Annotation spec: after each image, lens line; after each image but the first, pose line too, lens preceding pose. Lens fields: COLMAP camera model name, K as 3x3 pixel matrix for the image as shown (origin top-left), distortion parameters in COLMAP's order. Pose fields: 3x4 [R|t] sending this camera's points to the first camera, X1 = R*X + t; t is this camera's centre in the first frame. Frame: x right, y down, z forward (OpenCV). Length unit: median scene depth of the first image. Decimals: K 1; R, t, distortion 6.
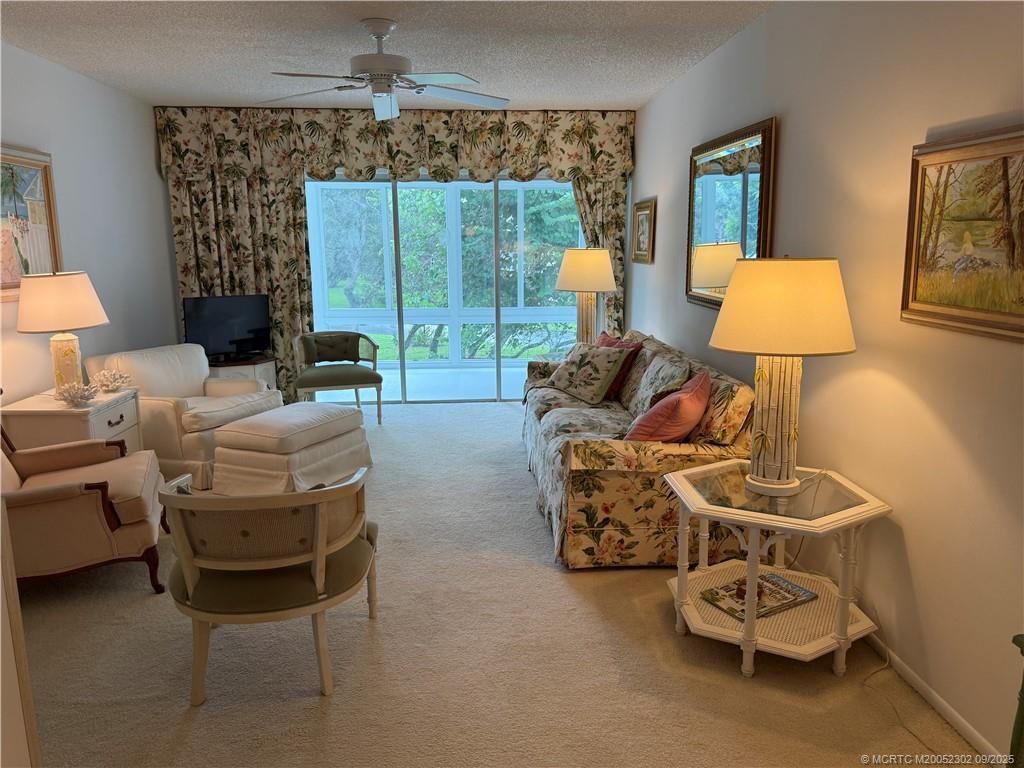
lens RADIAL K [[721.9, 0, 506.5], [0, 721.9, 383.6], [0, 0, 1]] dist [0.064591, -0.075337]
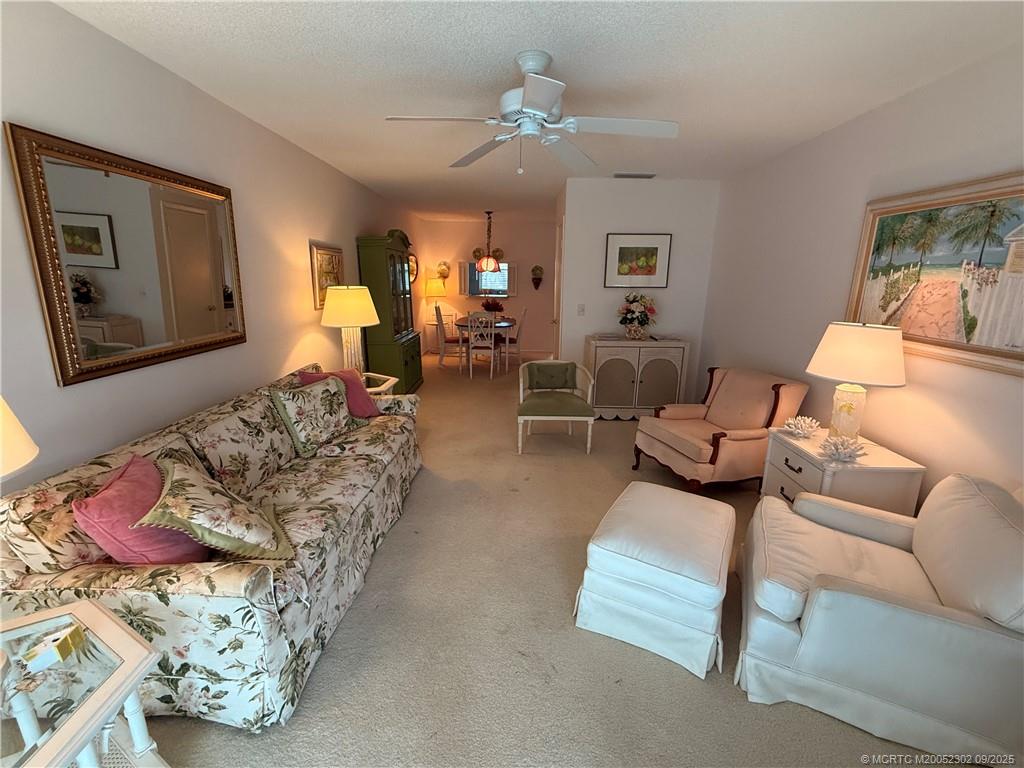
lens RADIAL K [[489.2, 0, 511.4], [0, 489.2, 388.7], [0, 0, 1]] dist [-0.000667, -0.000102]
pose [[-0.997151, -0.027964, 0.070055, -0.168321], [0.003347, 0.911423, 0.411456, -0.303231], [-0.075356, 0.410518, -0.908733, 1.469417]]
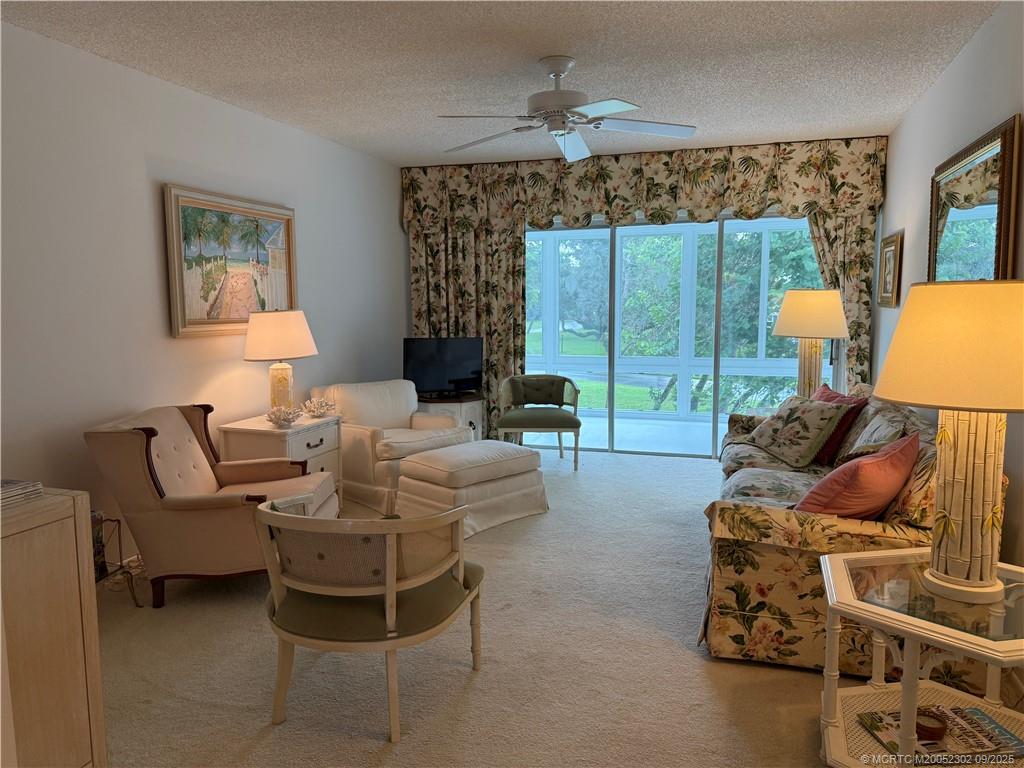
lens RADIAL K [[721.9, 0, 501.4], [0, 721.9, 381.1], [0, 0, 1]] dist [0.064591, -0.075337]
pose [[0.931368, 0.041793, -0.361672, 0.109077], [-0.069162, 0.995611, -0.063056, 0.006180], [0.357450, 0.083743, 0.930170, 0.070682]]
